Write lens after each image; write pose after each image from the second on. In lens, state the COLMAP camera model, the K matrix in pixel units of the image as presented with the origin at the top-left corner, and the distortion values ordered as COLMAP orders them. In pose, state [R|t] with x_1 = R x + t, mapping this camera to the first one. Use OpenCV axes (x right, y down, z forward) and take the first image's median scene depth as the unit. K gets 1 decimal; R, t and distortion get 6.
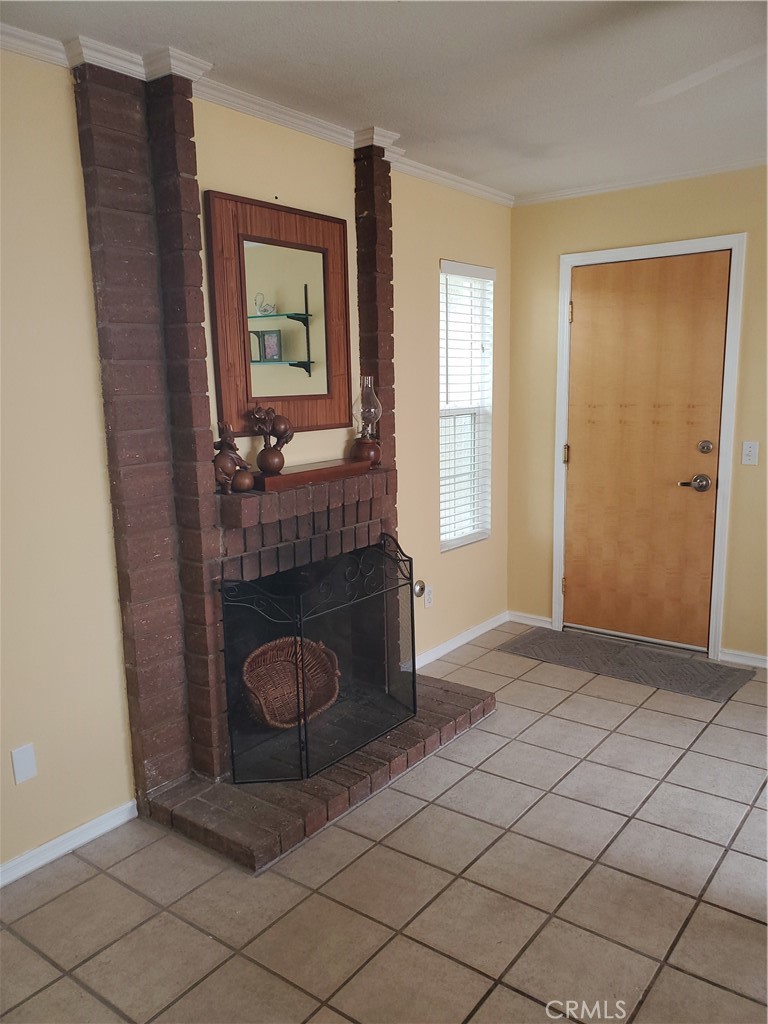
lens RADIAL K [[798.2, 0, 382.9], [0, 798.2, 514.2], [0, 0, 1]] dist [-0.000579, 0.025132]
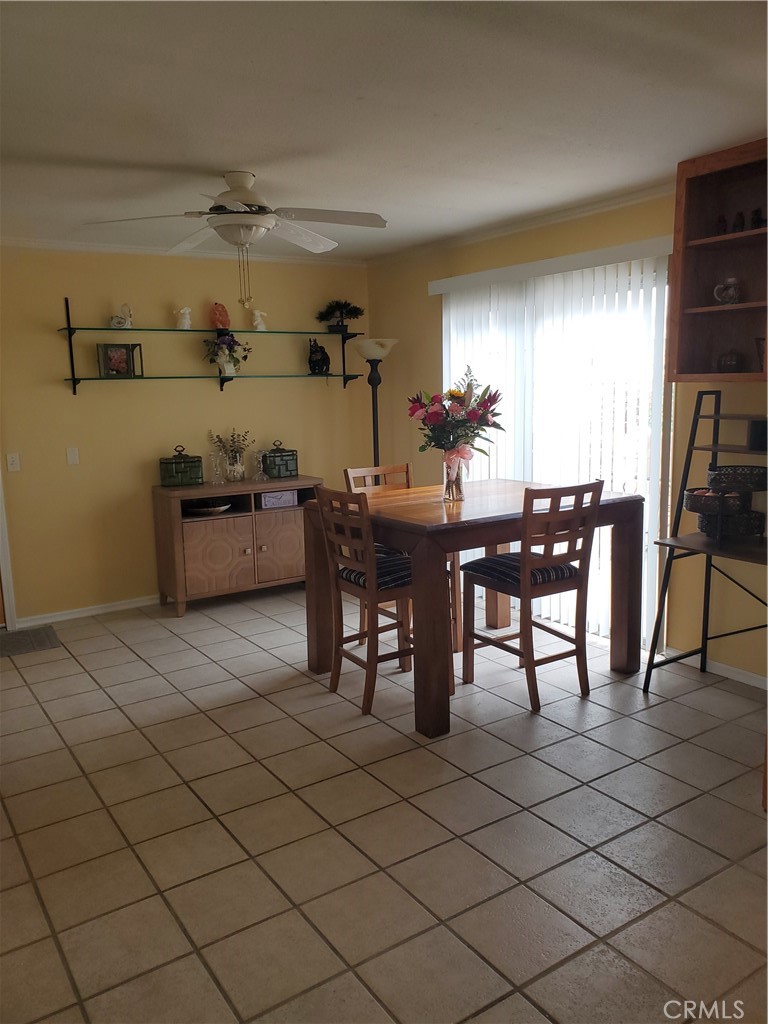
lens RADIAL K [[798.2, 0, 386.2], [0, 798.2, 516.1], [0, 0, 1]] dist [-0.000579, 0.025132]
pose [[0.312583, -0.140499, 0.939442, -0.619786], [0.176381, 0.980386, 0.087934, 0.001536], [-0.933371, 0.138213, 0.331233, 0.022602]]
